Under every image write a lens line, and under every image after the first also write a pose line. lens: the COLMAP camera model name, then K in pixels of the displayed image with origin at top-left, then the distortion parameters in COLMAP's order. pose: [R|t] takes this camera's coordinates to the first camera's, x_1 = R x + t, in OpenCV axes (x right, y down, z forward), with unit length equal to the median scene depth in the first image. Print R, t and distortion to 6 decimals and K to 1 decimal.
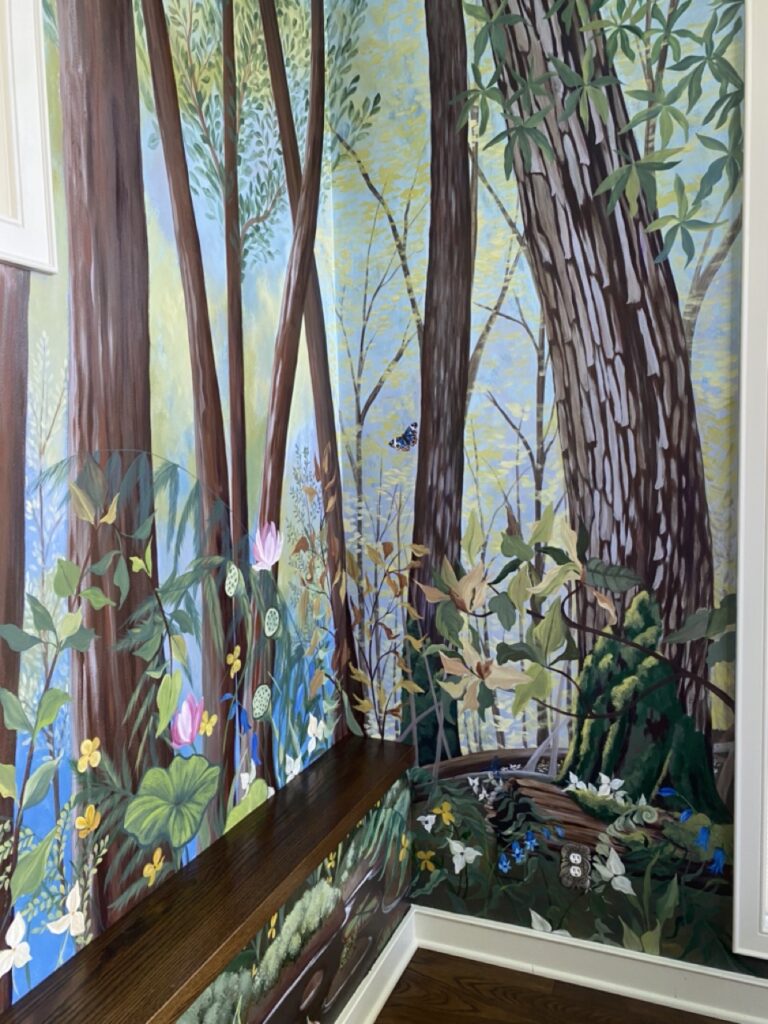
lens RADIAL K [[768.0, 0, 388.4], [0, 768.0, 521.7], [0, 0, 1]] dist [0.039592, -0.047759]
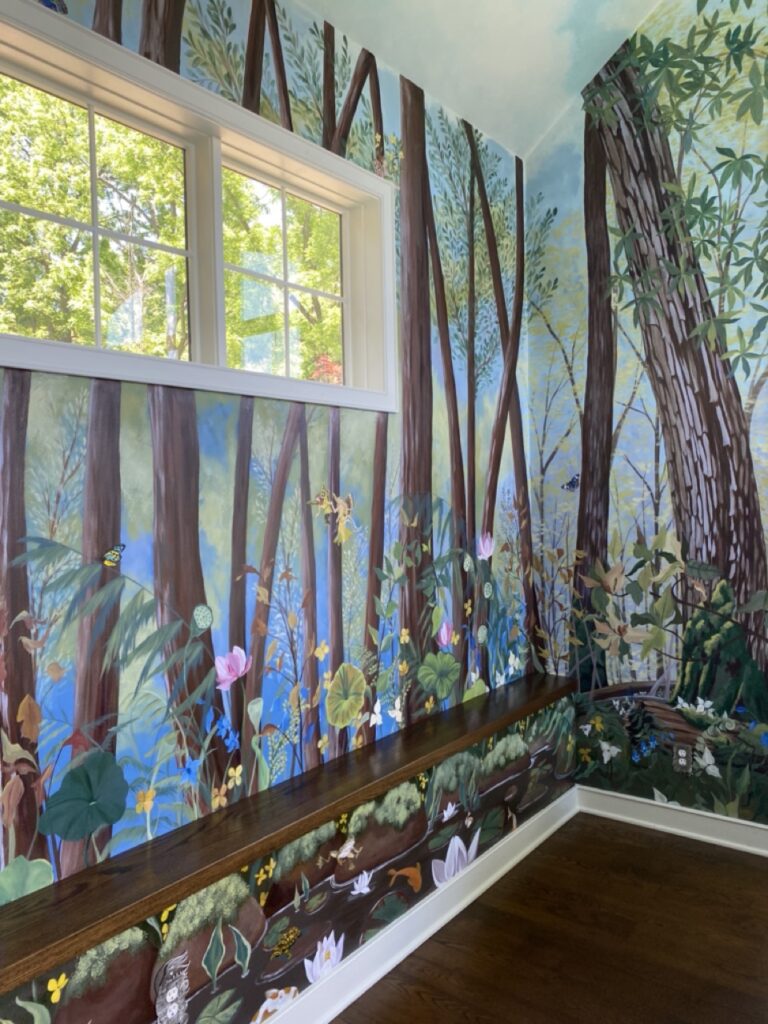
lens RADIAL K [[768.0, 0, 382.3], [0, 768.0, 497.2], [0, 0, 1]] dist [0.039592, -0.047759]
pose [[0.965264, 0.003585, -0.261253, 0.068700], [-0.024937, 0.996605, -0.078460, 0.063831], [0.260085, 0.082249, 0.962076, -0.741957]]
